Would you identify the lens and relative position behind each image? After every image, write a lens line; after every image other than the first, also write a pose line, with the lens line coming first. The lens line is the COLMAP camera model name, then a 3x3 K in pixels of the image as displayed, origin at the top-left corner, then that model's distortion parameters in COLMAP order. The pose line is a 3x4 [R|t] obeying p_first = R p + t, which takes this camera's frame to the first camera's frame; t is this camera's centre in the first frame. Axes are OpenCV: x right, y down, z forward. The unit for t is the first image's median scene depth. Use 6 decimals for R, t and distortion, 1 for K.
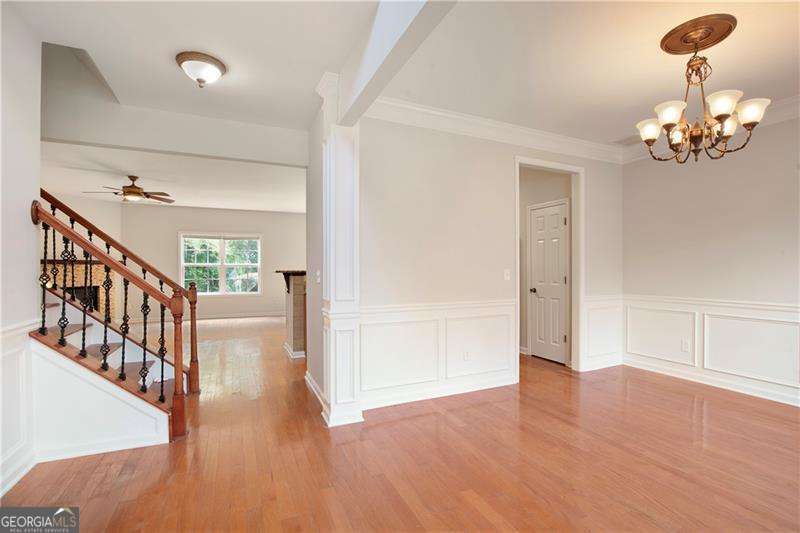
lens RADIAL K [[378.7, 0, 401.5], [0, 378.7, 268.2], [0, 0, 1]] dist [-0.022408, 0.000648]
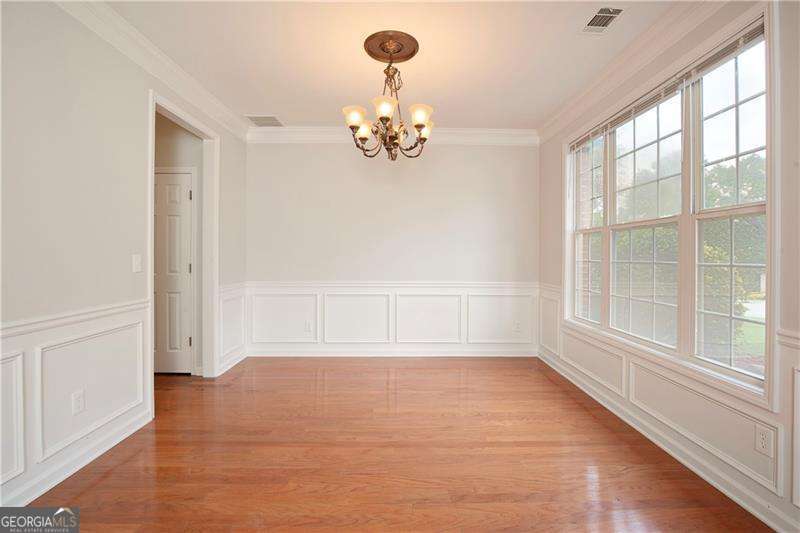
lens RADIAL K [[378.7, 0, 399.1], [0, 378.7, 253.8], [0, 0, 1]] dist [-0.022408, 0.000648]
pose [[0.404860, 0.004767, 0.914366, -0.145559], [-0.002396, 0.999989, -0.004152, 0.001982], [-0.914376, -0.000510, 0.404867, 0.317998]]
